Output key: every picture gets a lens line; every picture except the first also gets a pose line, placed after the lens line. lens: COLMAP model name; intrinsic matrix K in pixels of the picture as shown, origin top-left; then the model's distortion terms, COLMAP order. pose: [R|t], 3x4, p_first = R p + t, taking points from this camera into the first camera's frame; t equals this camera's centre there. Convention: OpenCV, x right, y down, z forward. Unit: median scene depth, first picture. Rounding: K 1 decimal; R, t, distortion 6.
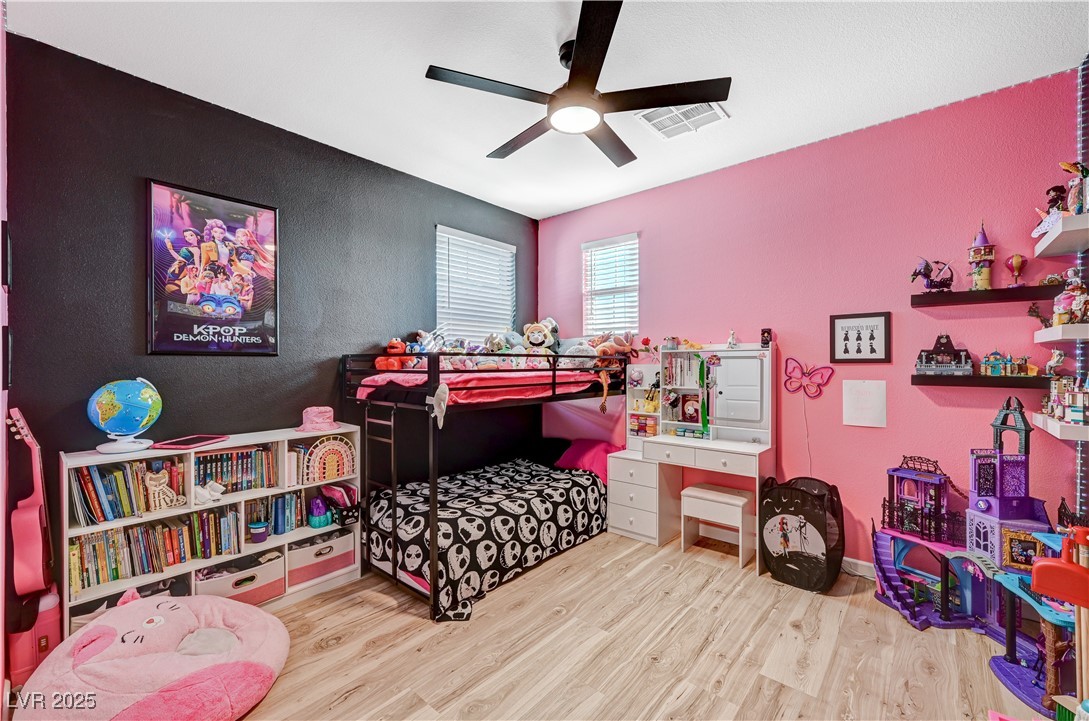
lens RADIAL K [[447.3, 0, 544.0], [0, 447.3, 363.8], [0, 0, 1]] dist [-0.000789, -0.000123]
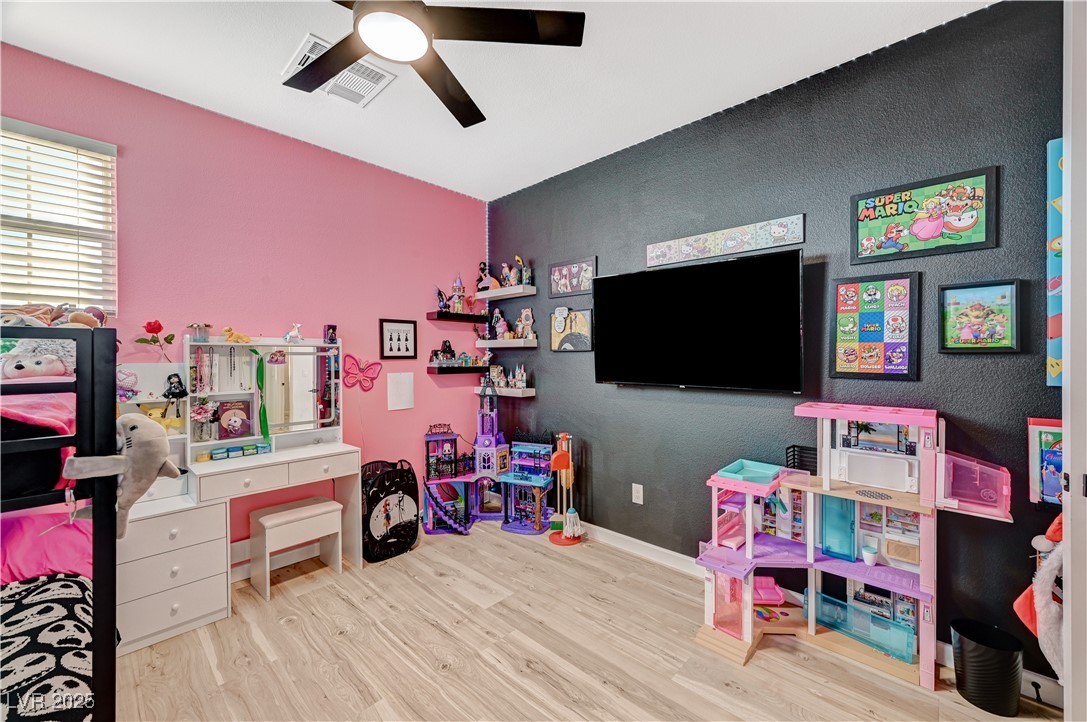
lens RADIAL K [[435.8, 0, 543.5], [0, 435.8, 361.0], [0, 0, 1]] dist [0.001632, 0.000522]
pose [[0.029541, -0.005359, 0.999549, -0.495845], [0.009828, 0.999939, 0.005071, 0.000924], [-0.999515, 0.009674, 0.029592, 0.551450]]
